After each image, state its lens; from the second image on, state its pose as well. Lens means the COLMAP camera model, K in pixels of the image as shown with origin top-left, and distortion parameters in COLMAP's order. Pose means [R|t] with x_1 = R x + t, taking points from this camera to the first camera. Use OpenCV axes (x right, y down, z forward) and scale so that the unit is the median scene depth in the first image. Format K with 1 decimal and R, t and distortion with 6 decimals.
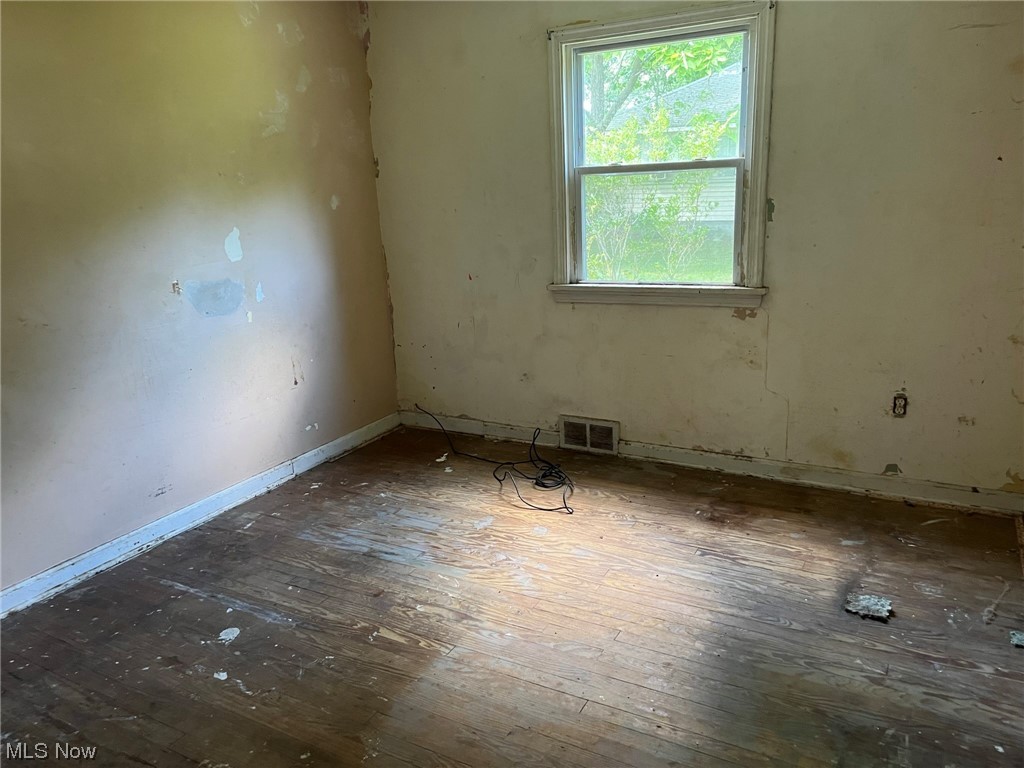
lens RADIAL K [[776.1, 0, 508.3], [0, 776.1, 386.9], [0, 0, 1]] dist [0.062597, -0.082856]
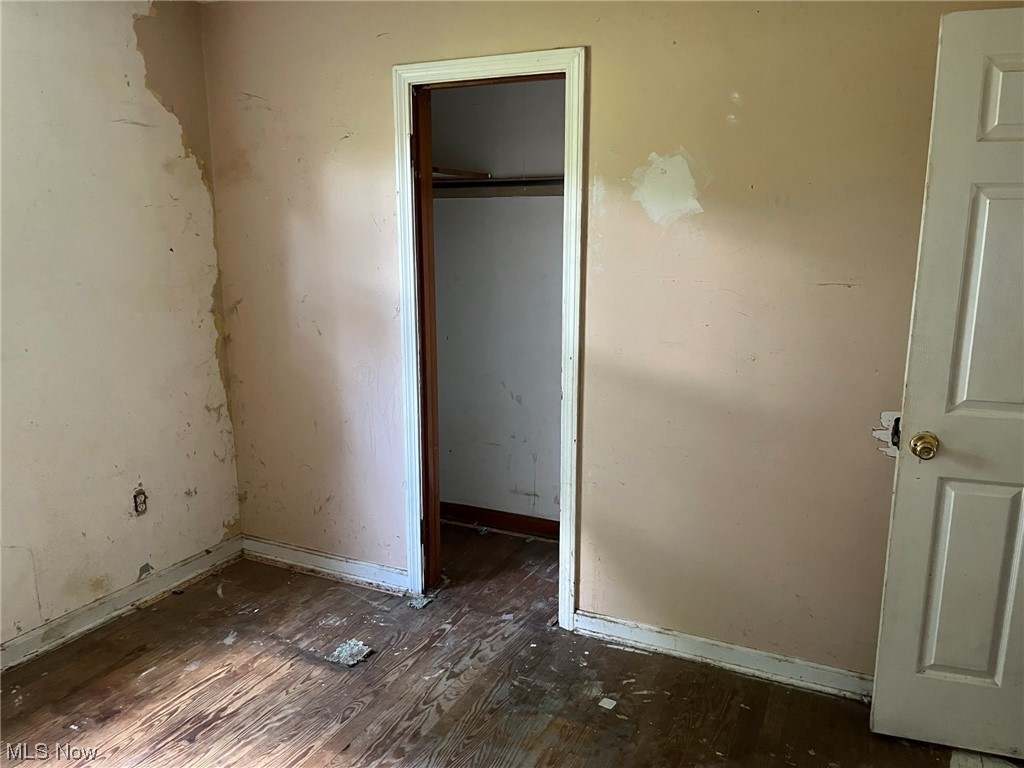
lens RADIAL K [[776.1, 0, 511.4], [0, 776.1, 383.7], [0, 0, 1]] dist [0.062597, -0.082856]
pose [[-0.051486, -0.158207, 0.986063, -0.437963], [0.260467, 0.951071, 0.166193, -0.154310], [-0.964109, 0.265394, -0.007760, 0.542018]]
